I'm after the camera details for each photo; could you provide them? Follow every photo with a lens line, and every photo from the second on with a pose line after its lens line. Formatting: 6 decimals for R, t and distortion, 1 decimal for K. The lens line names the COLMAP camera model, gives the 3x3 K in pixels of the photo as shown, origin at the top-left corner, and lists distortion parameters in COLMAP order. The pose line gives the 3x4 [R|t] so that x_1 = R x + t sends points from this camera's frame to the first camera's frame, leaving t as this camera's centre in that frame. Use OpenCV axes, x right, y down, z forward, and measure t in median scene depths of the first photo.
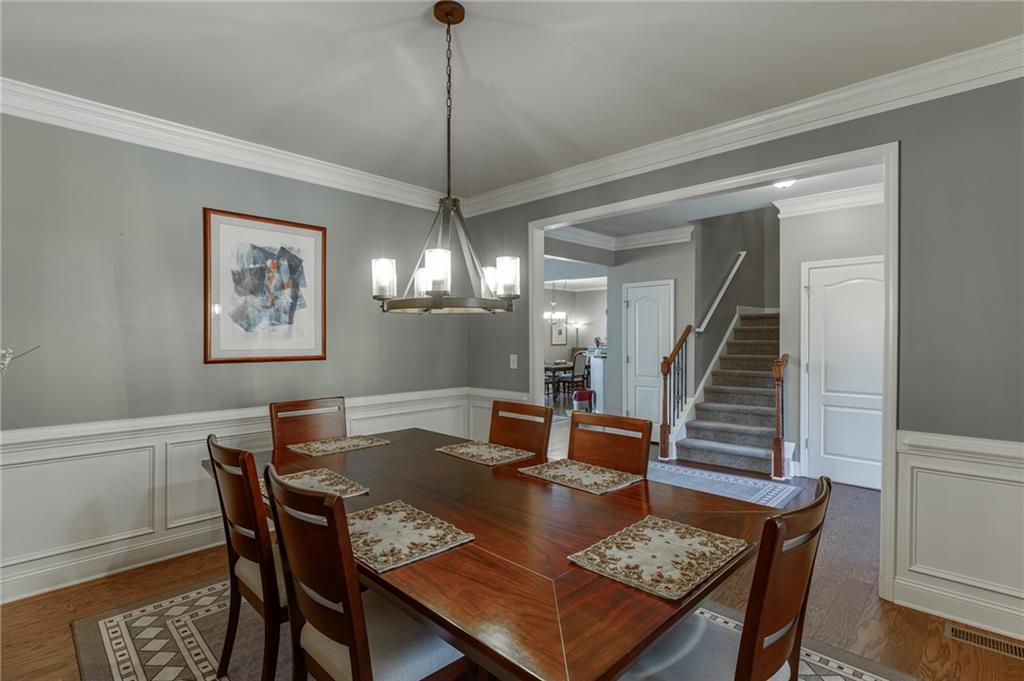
lens RADIAL K [[464.1, 0, 518.6], [0, 464.1, 342.6], [0, 0, 1]] dist [0.012460, -0.000886]
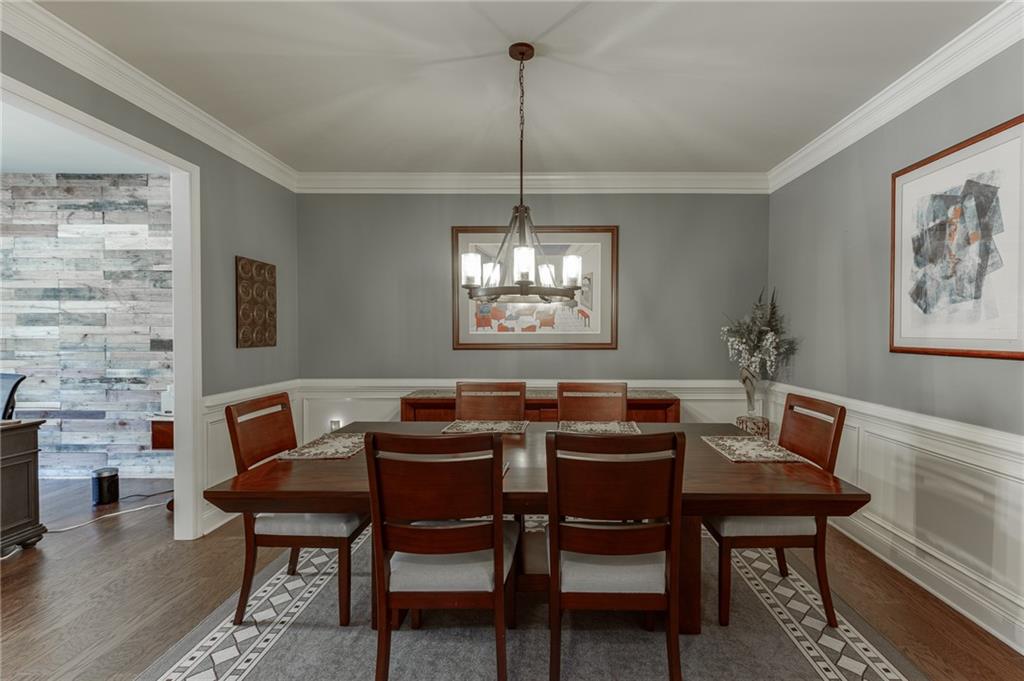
lens RADIAL K [[464.1, 0, 518.6], [0, 464.1, 342.6], [0, 0, 1]] dist [0.012460, -0.000886]
pose [[-0.773216, 0.018444, -0.633875, 0.393696], [-0.005800, 0.999329, 0.036153, -0.000183], [0.634117, 0.031631, -0.772590, 1.125733]]
